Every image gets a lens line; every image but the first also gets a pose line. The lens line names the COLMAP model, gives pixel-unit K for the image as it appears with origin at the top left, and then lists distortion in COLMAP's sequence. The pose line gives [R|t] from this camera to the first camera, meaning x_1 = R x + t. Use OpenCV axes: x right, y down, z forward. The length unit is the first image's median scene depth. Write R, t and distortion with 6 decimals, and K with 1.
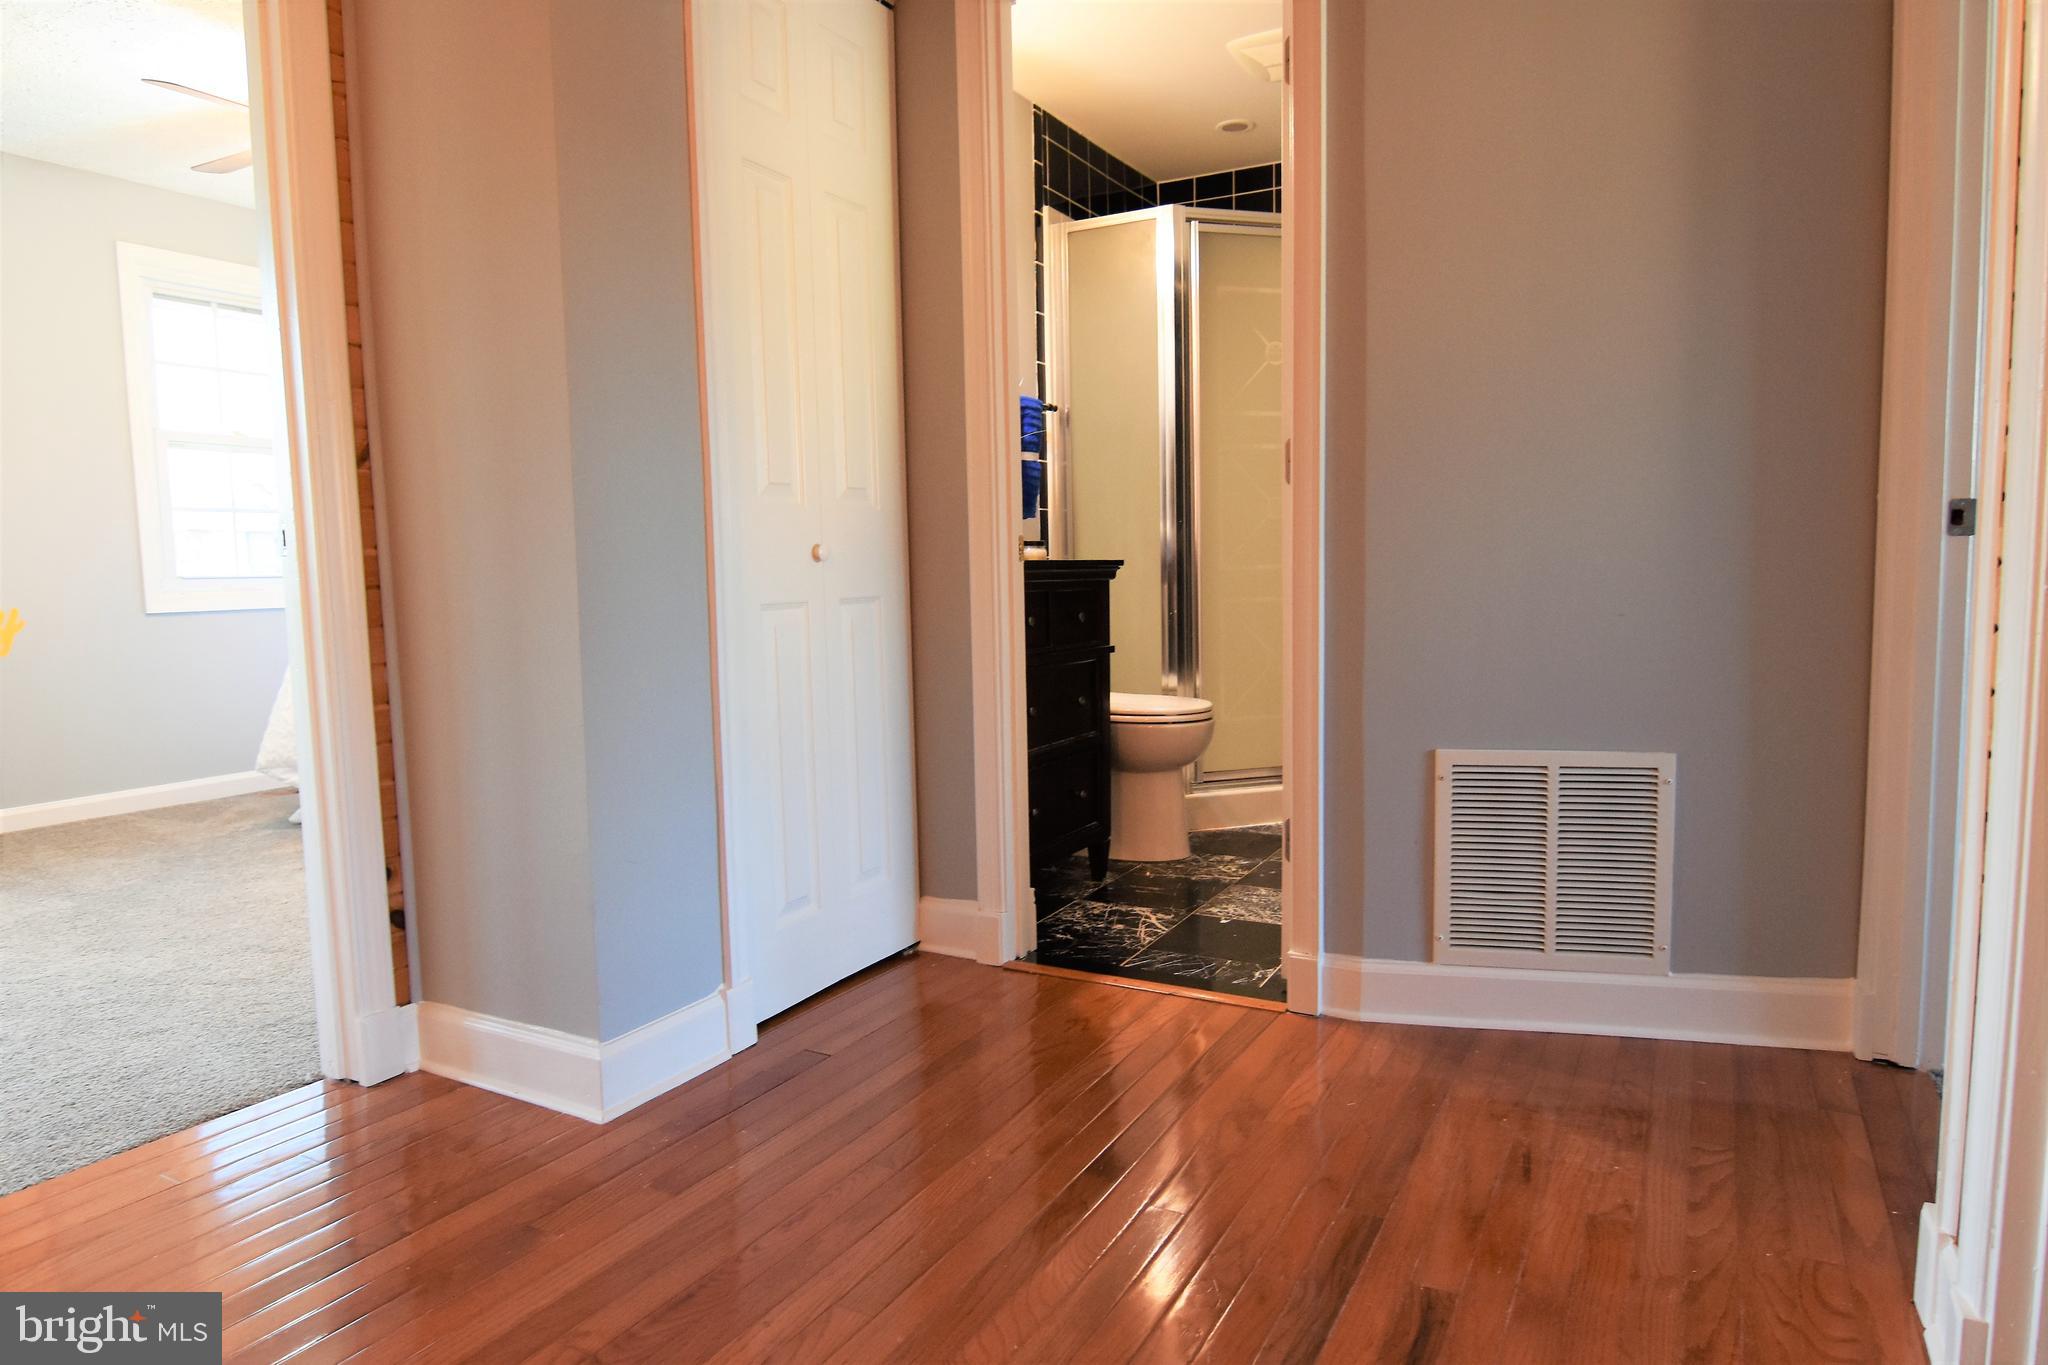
lens RADIAL K [[1264.2, 0, 975.4], [0, 1264.2, 685.6], [0, 0, 1]] dist [0.005838, -0.022882]
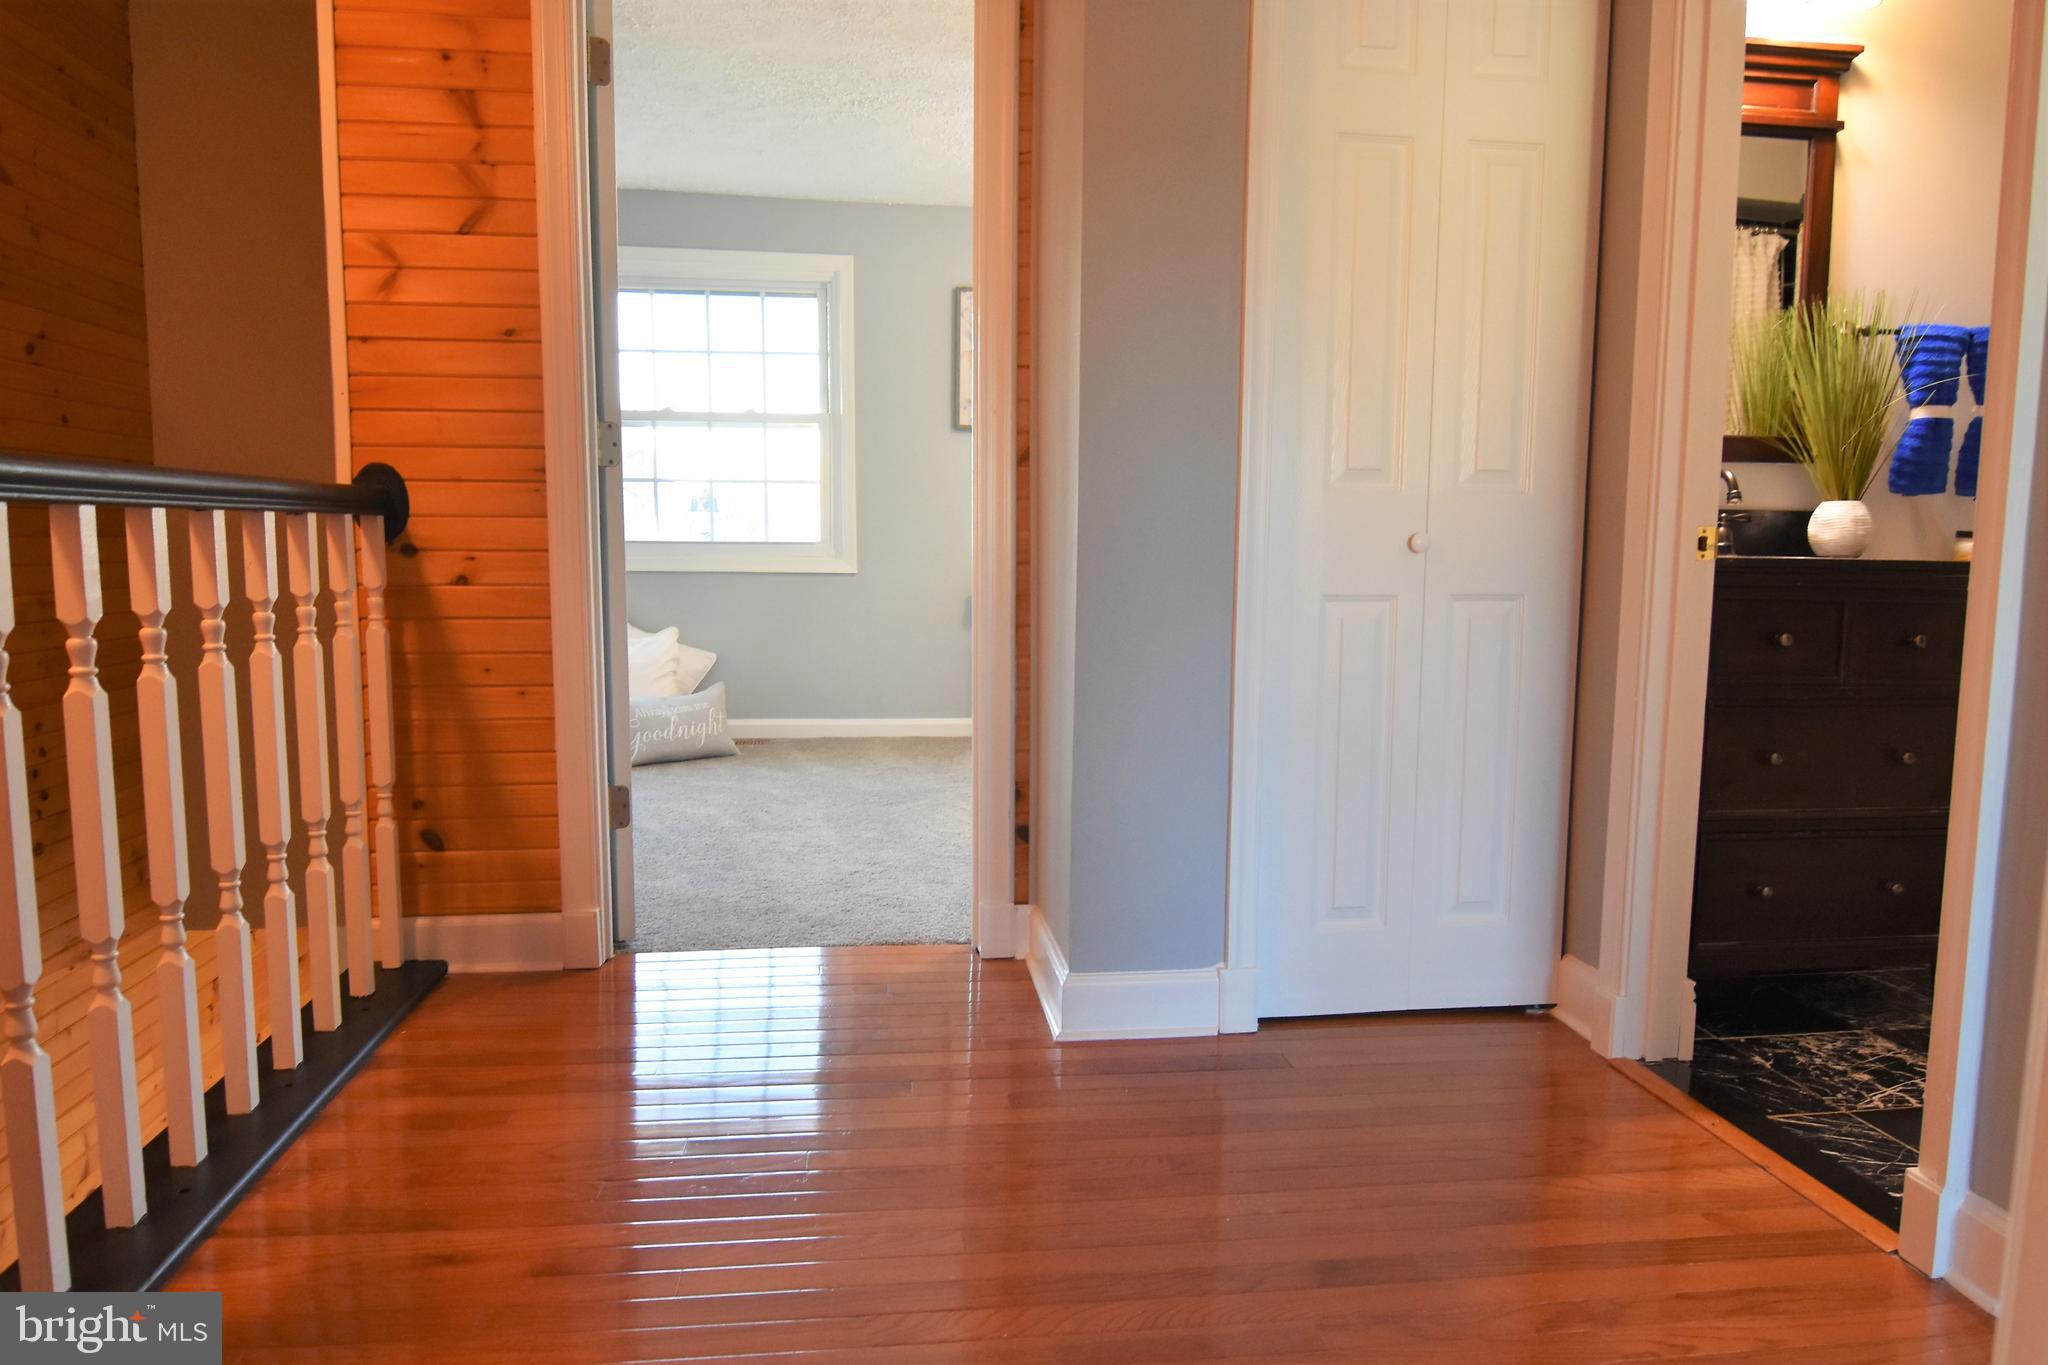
lens RADIAL K [[1264.2, 0, 1014.9], [0, 1264.2, 684.9], [0, 0, 1]] dist [0.005838, -0.022882]
pose [[0.600687, 0.112605, -0.791514, 0.357862], [-0.099376, 0.992870, 0.065834, -0.028113], [0.793284, 0.039112, 0.607595, 0.175141]]
